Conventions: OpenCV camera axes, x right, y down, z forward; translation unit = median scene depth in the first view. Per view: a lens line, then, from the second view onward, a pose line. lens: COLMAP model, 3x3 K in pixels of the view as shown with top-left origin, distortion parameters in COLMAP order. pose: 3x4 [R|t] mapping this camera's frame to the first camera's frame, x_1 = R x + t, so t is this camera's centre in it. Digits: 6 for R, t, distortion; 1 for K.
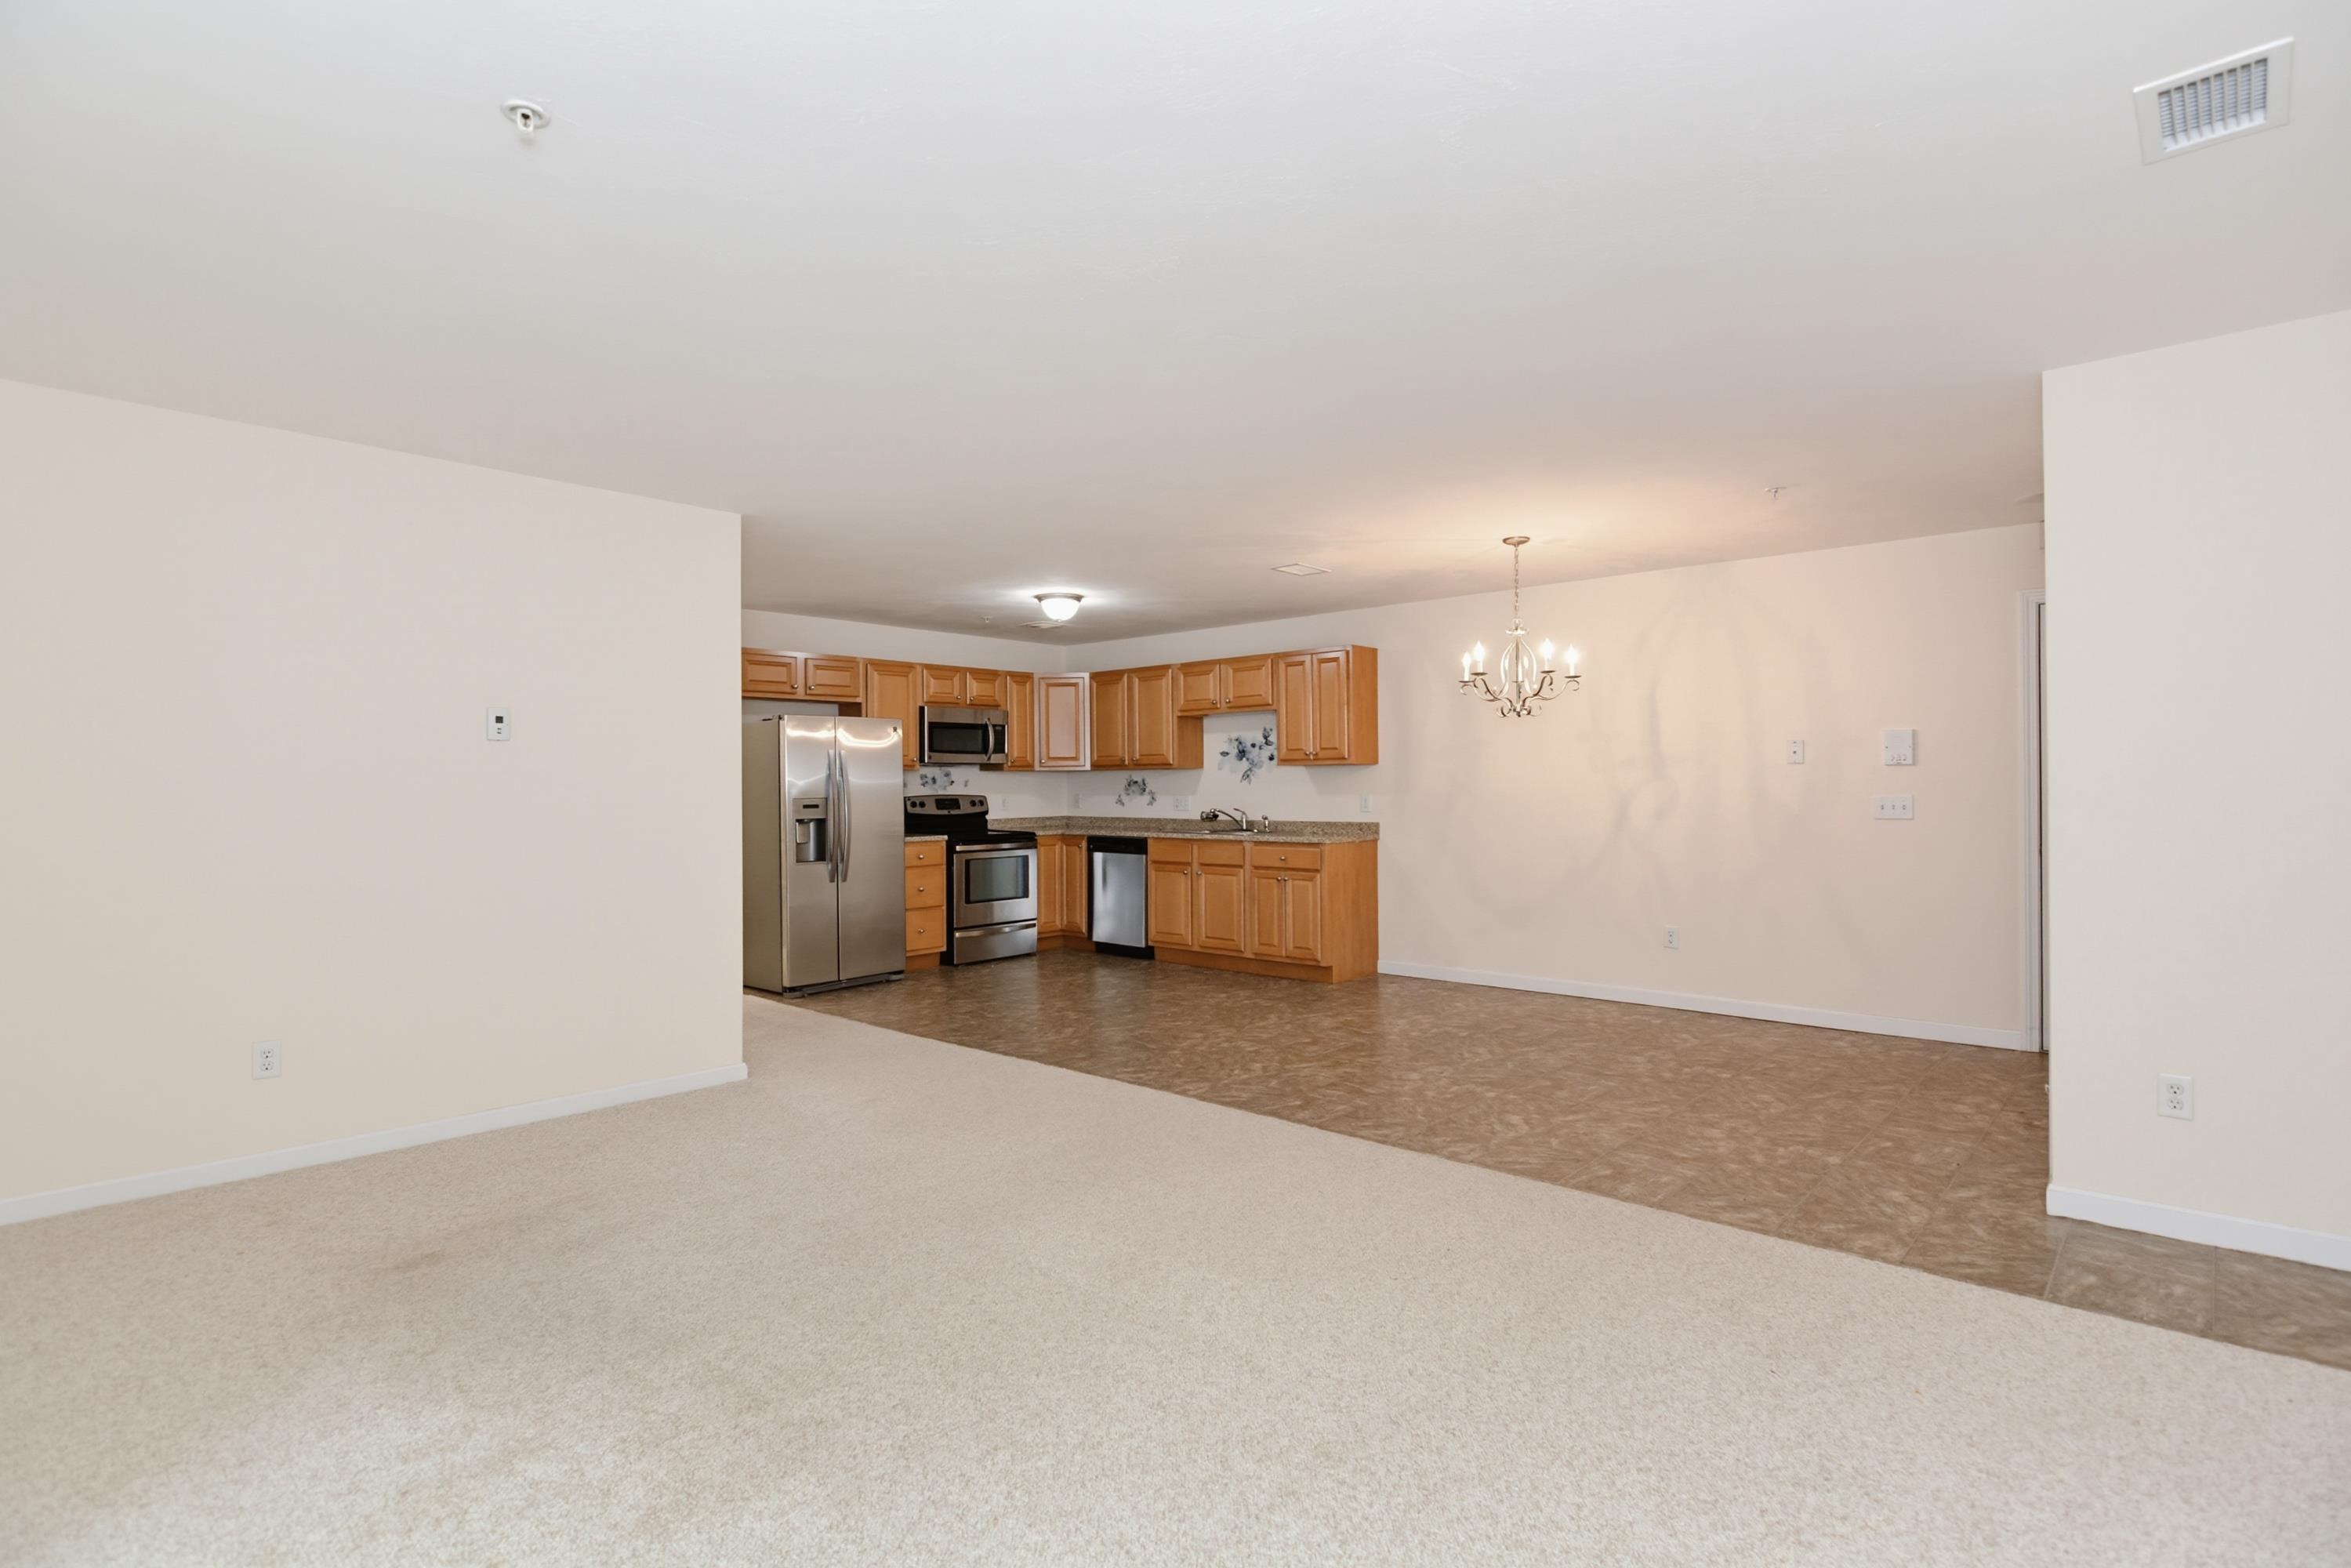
lens RADIAL K [[1154.9, 0, 1175.5], [0, 1154.9, 784.0], [0, 0, 1]] dist [-0.003581, -0.001515]
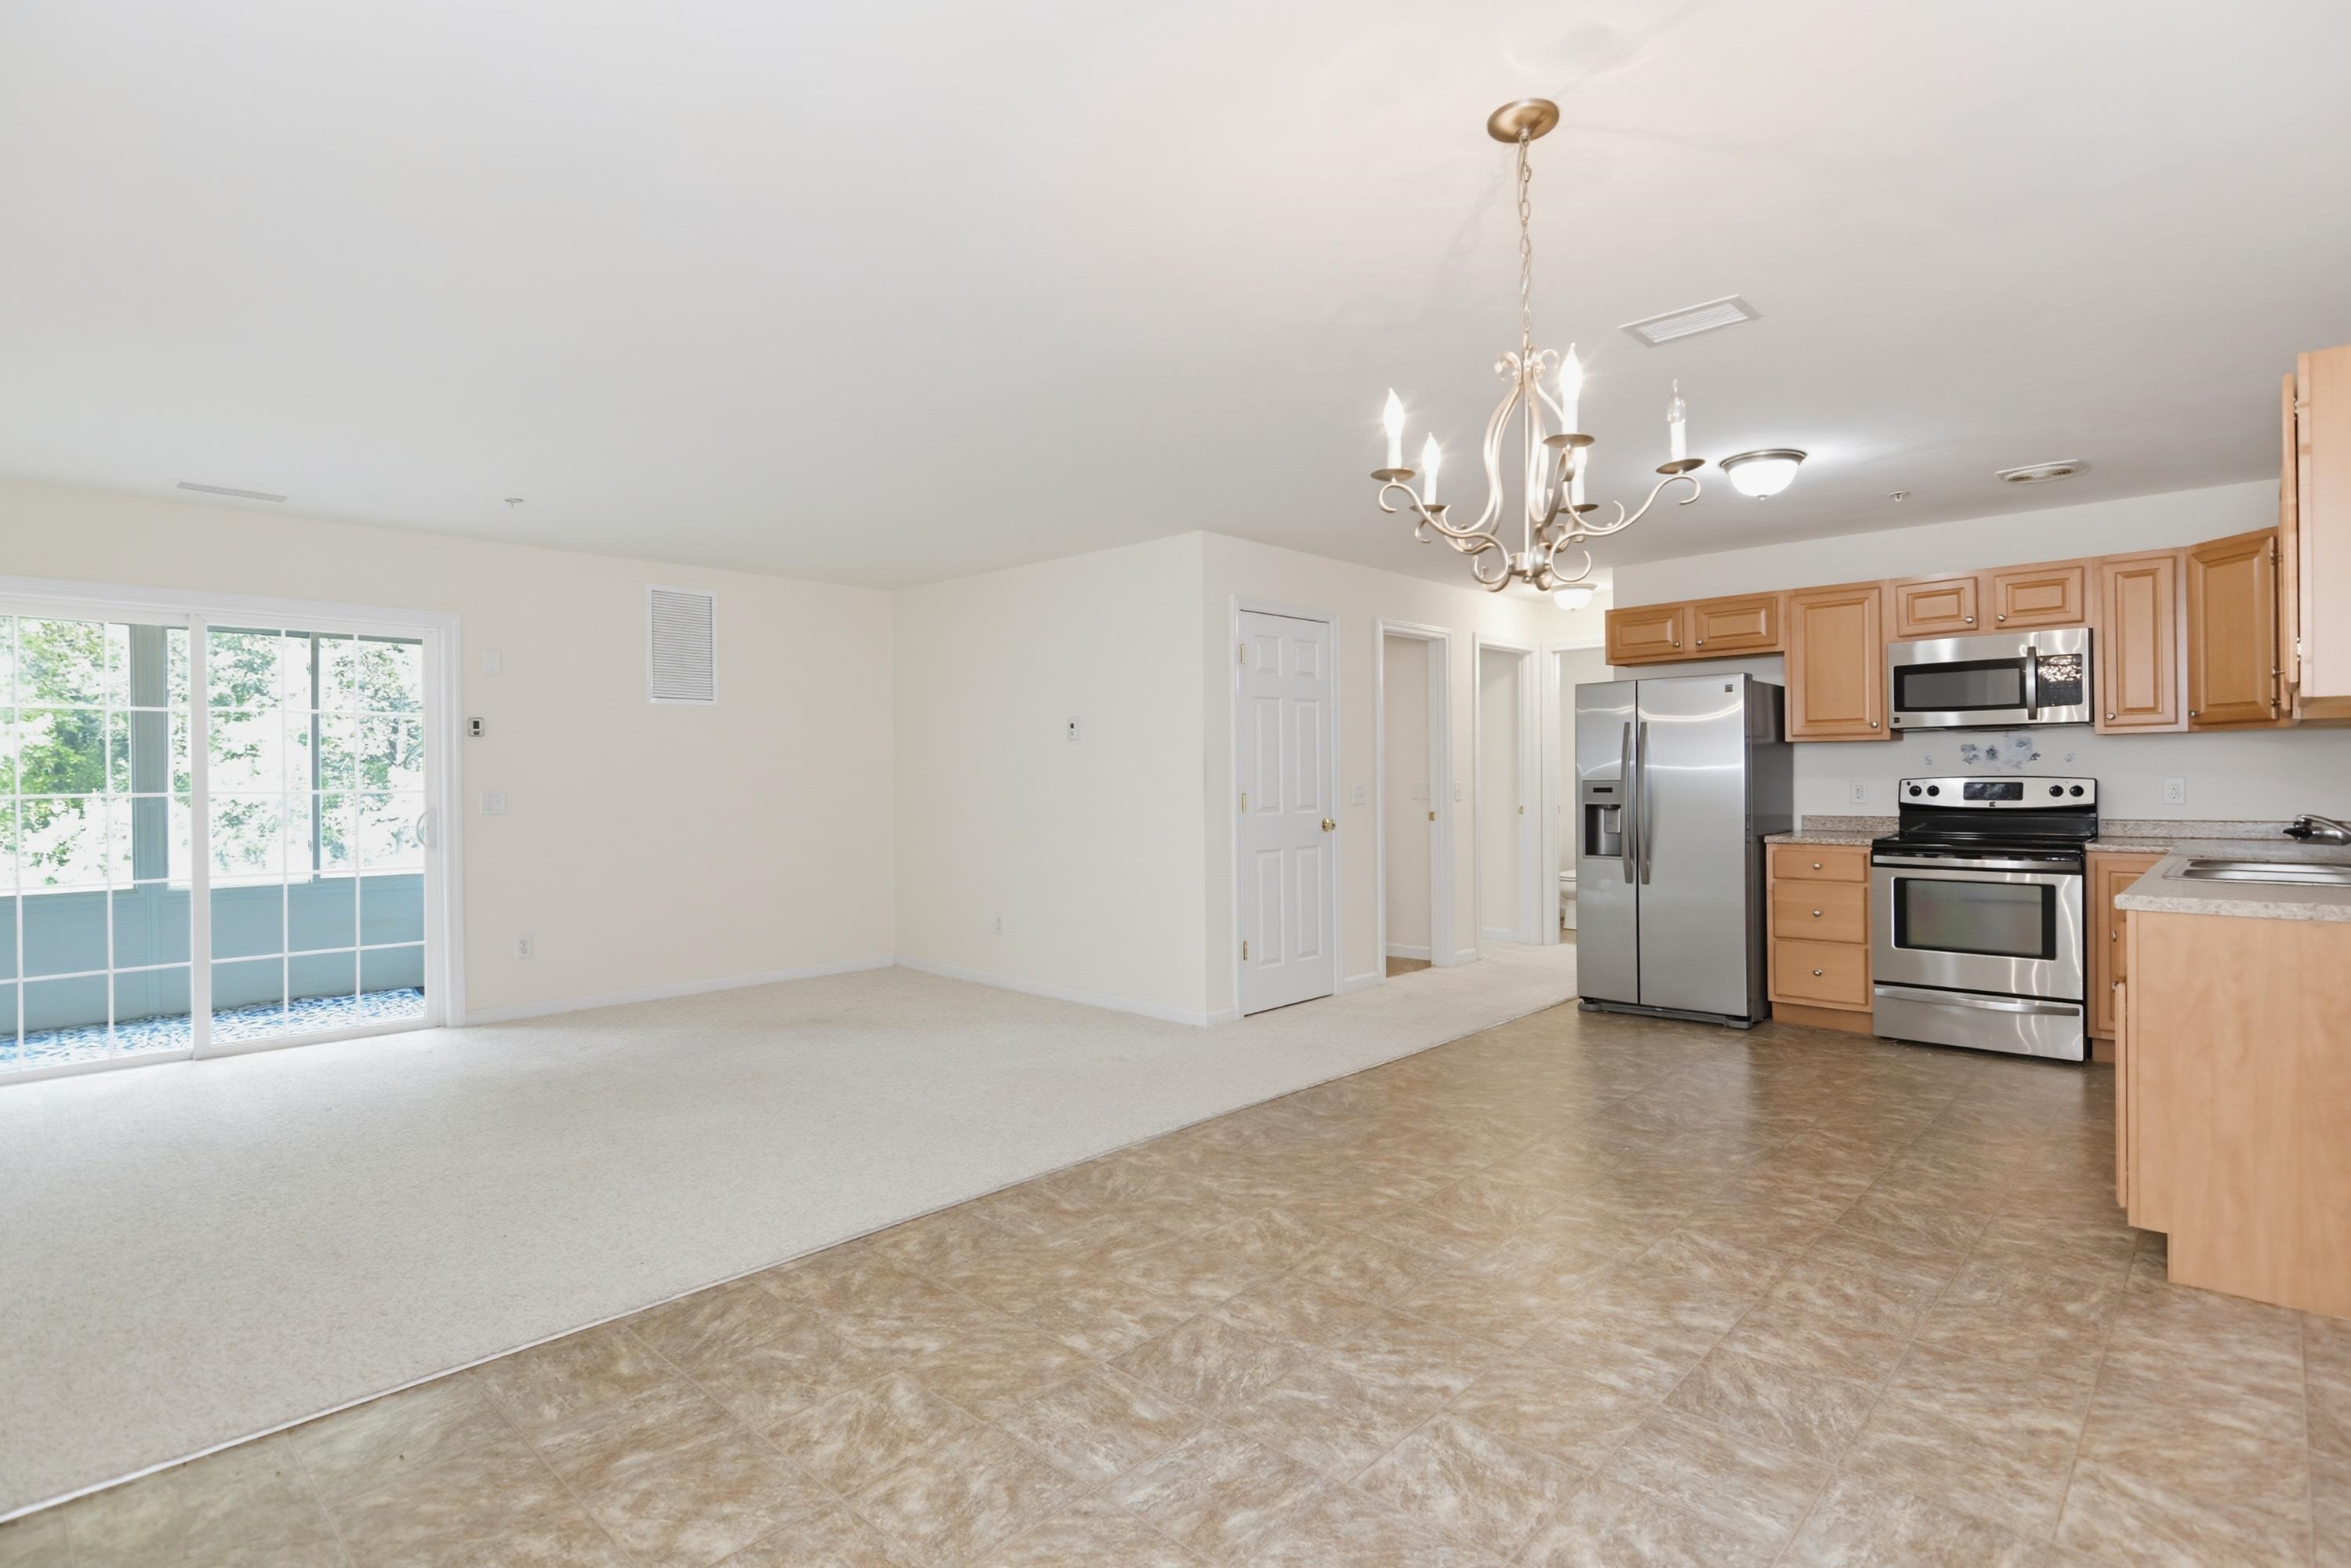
lens RADIAL K [[1154.9, 0, 1175.5], [0, 1154.9, 784.0], [0, 0, 1]] dist [-0.003581, -0.001515]
pose [[-0.007283, 0.015761, -0.999849, 0.481668], [0.012157, 0.999803, 0.015672, -0.001966], [0.999900, -0.012041, -0.007473, 0.622918]]
